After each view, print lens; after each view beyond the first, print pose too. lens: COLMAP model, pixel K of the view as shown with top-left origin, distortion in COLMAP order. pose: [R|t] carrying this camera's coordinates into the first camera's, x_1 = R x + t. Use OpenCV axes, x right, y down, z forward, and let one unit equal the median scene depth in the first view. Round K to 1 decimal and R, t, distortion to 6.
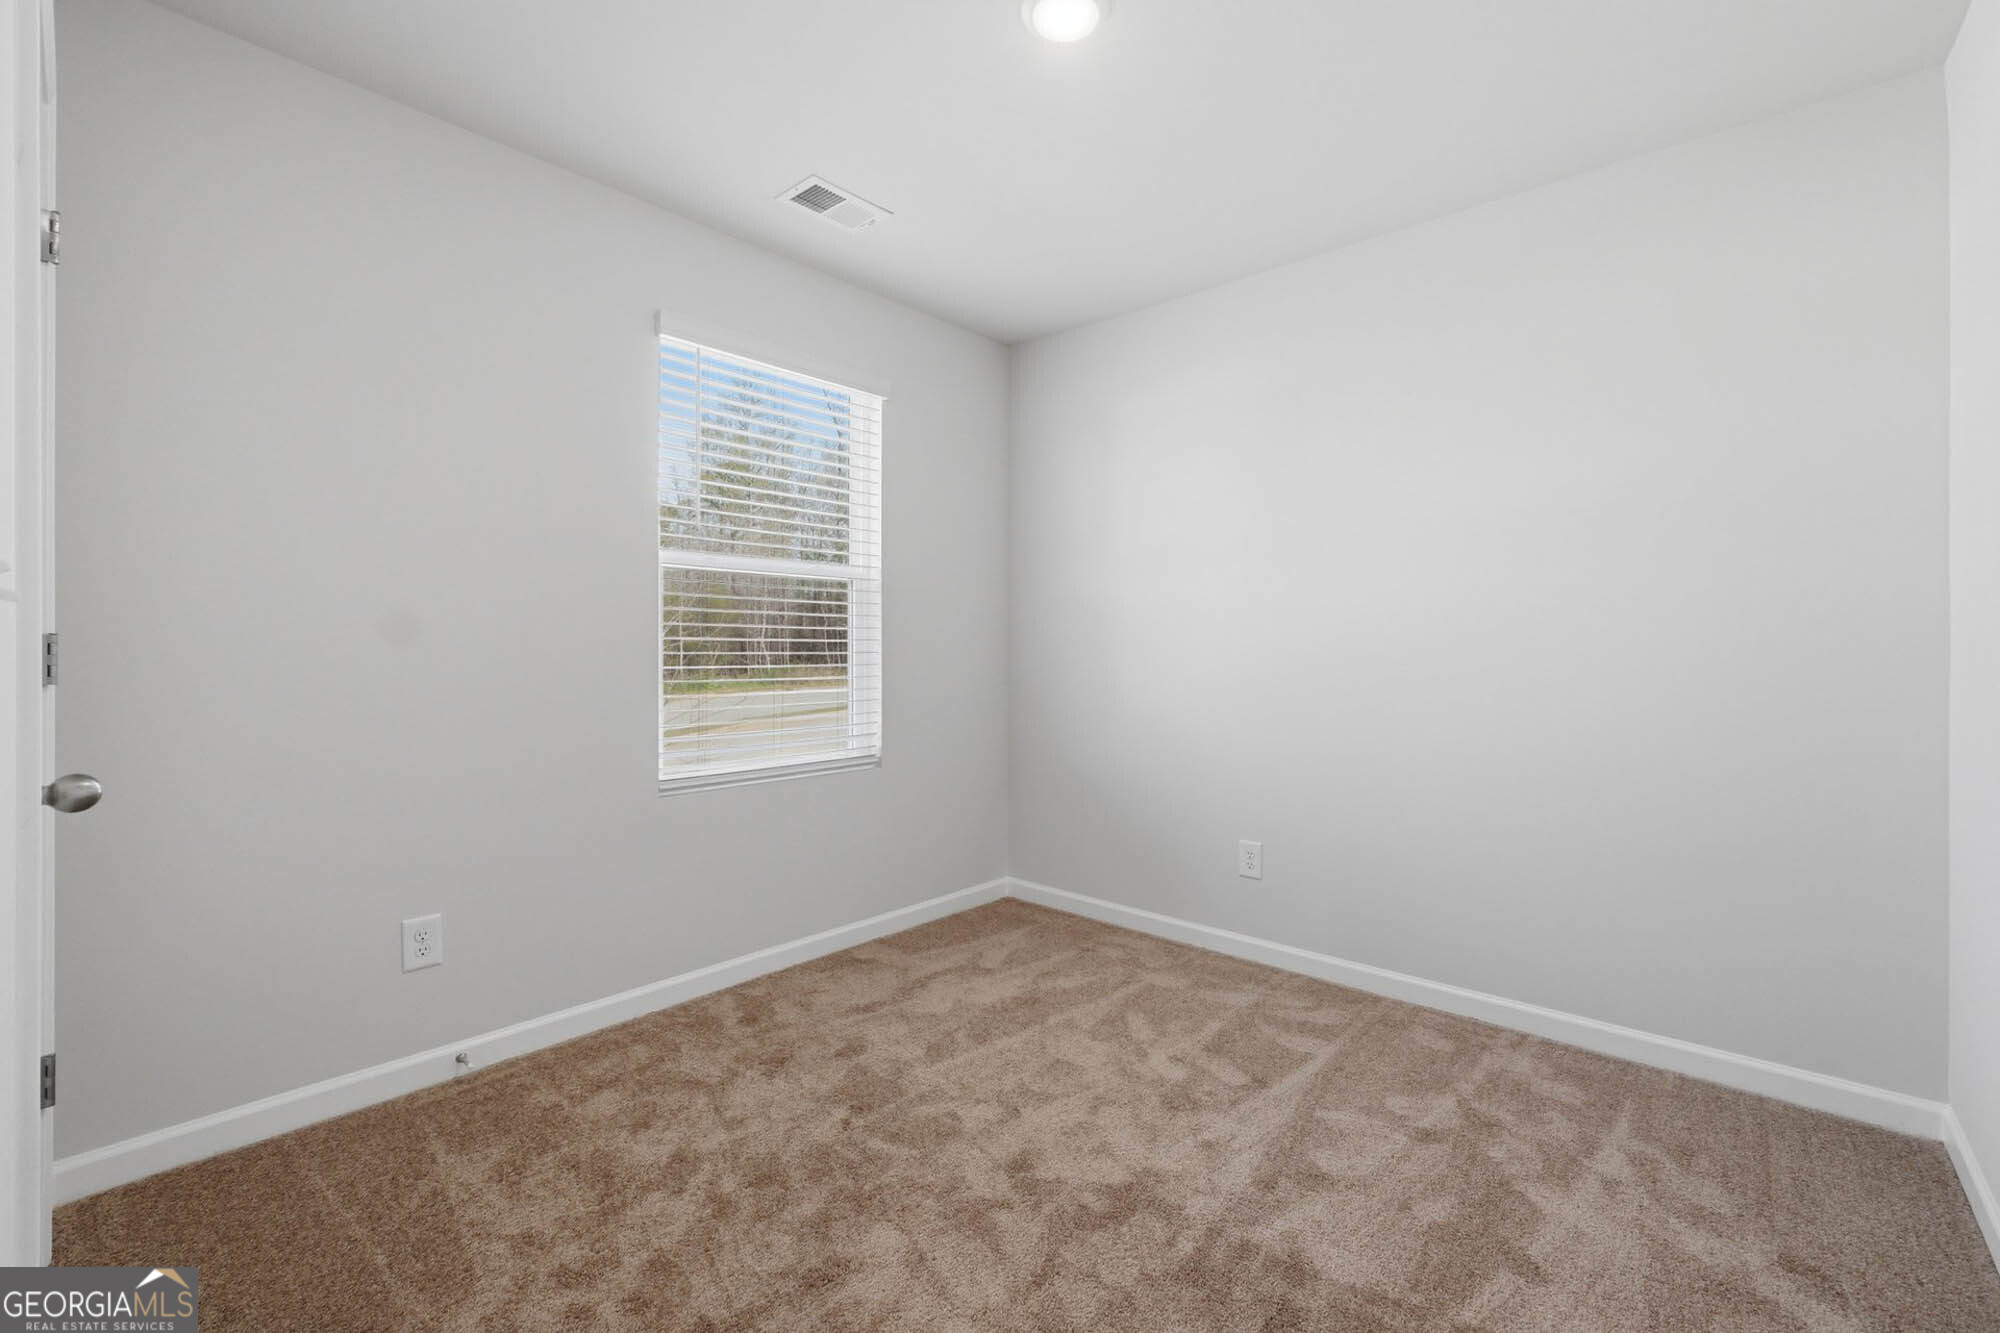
lens RADIAL K [[832.4, 0, 986.7], [0, 832.4, 654.4], [0, 0, 1]] dist [-0.001220, -0.000399]
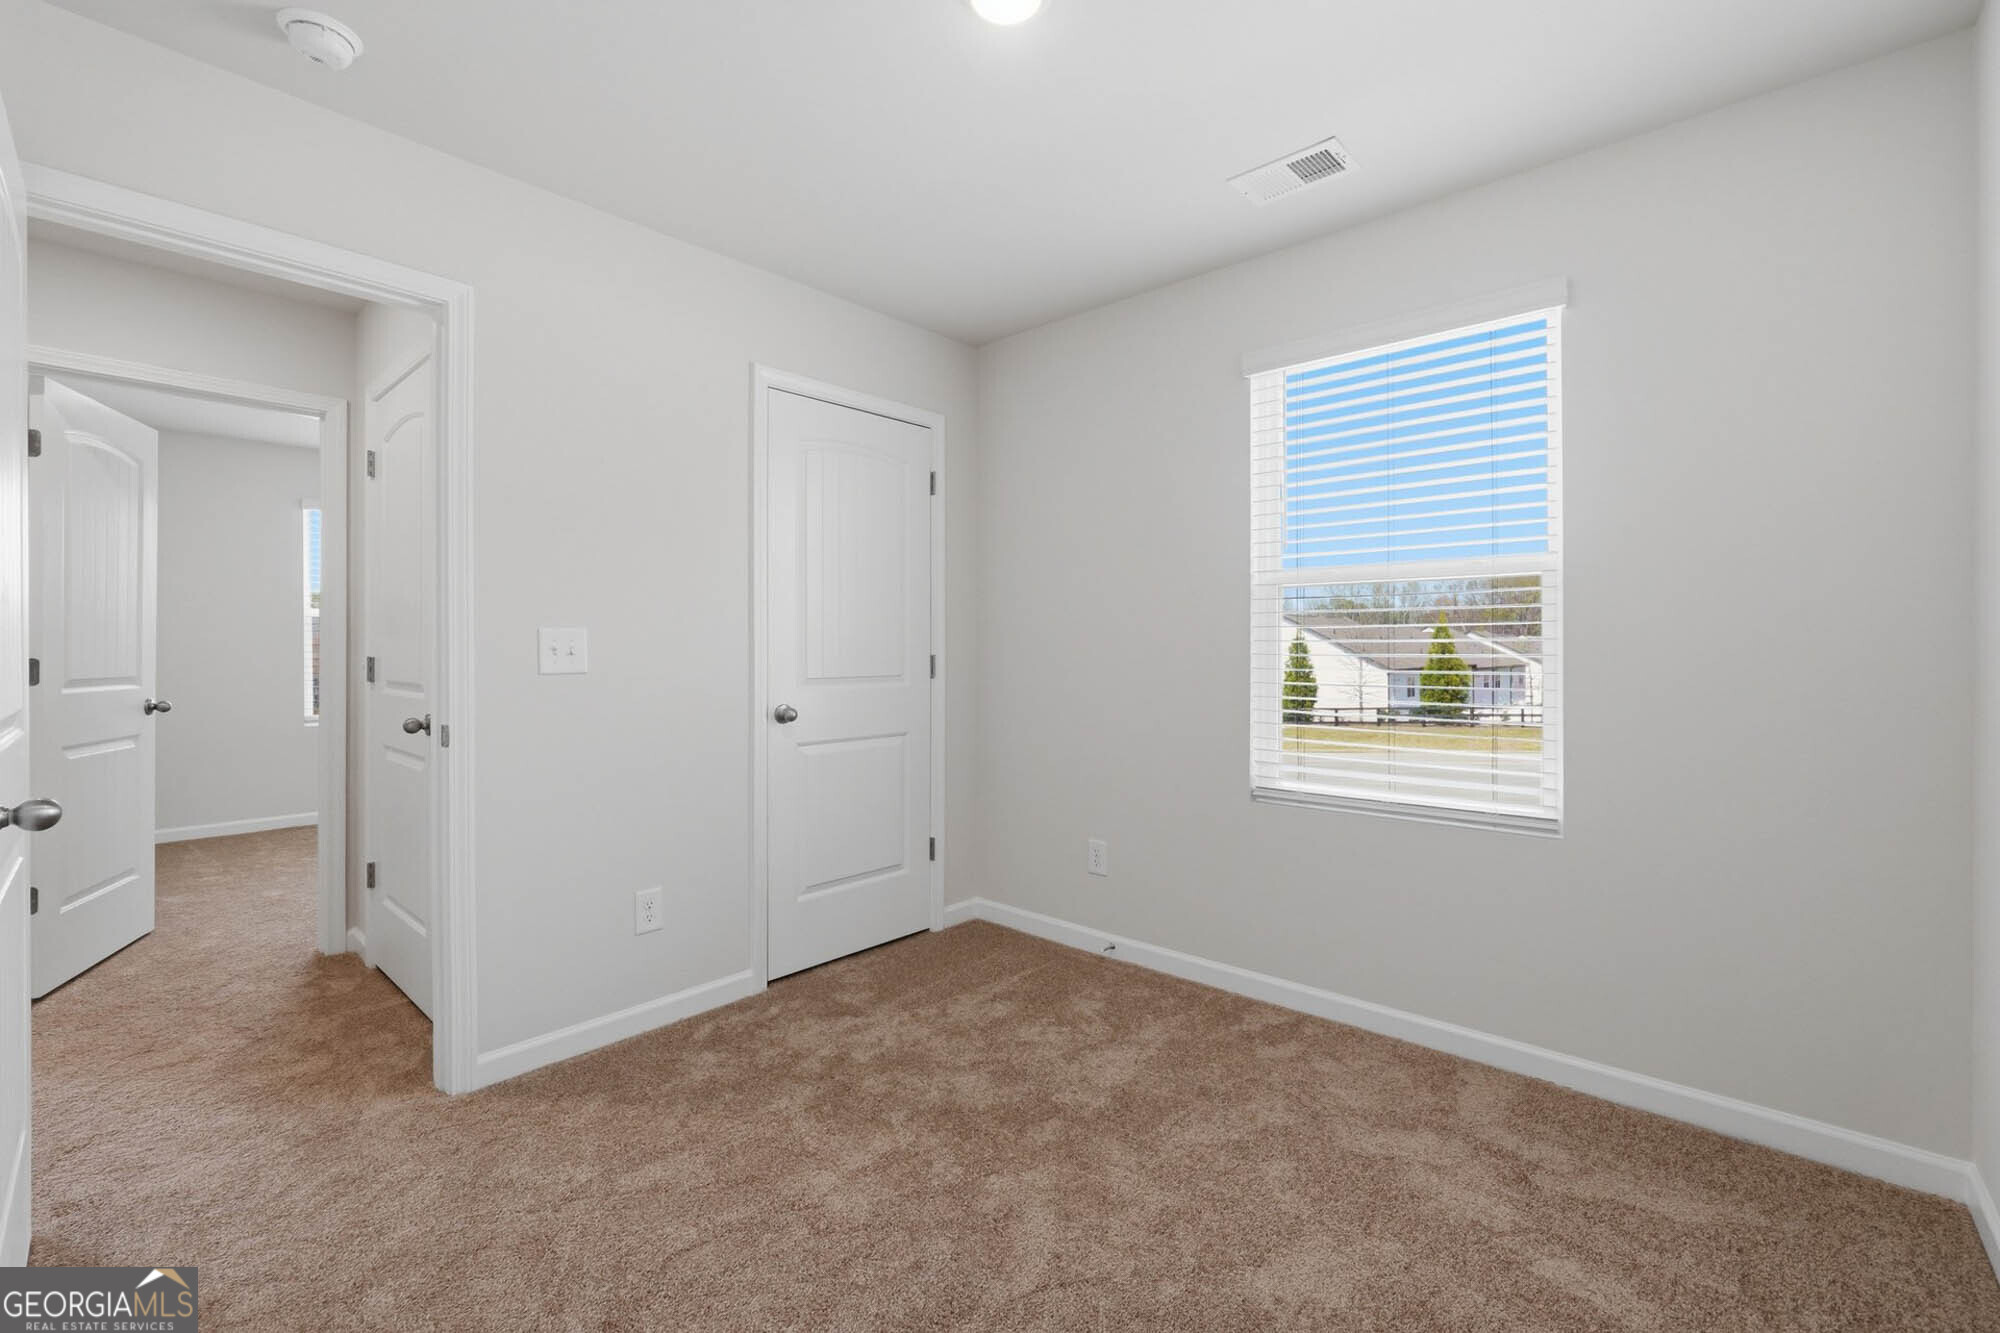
lens RADIAL K [[832.4, 0, 986.7], [0, 832.4, 654.4], [0, 0, 1]] dist [-0.001220, -0.000399]
pose [[0.011147, 0.006142, -0.999919, 0.713386], [0.003307, 0.999975, 0.006179, -0.032329], [0.999932, -0.003376, 0.011126, 0.661469]]
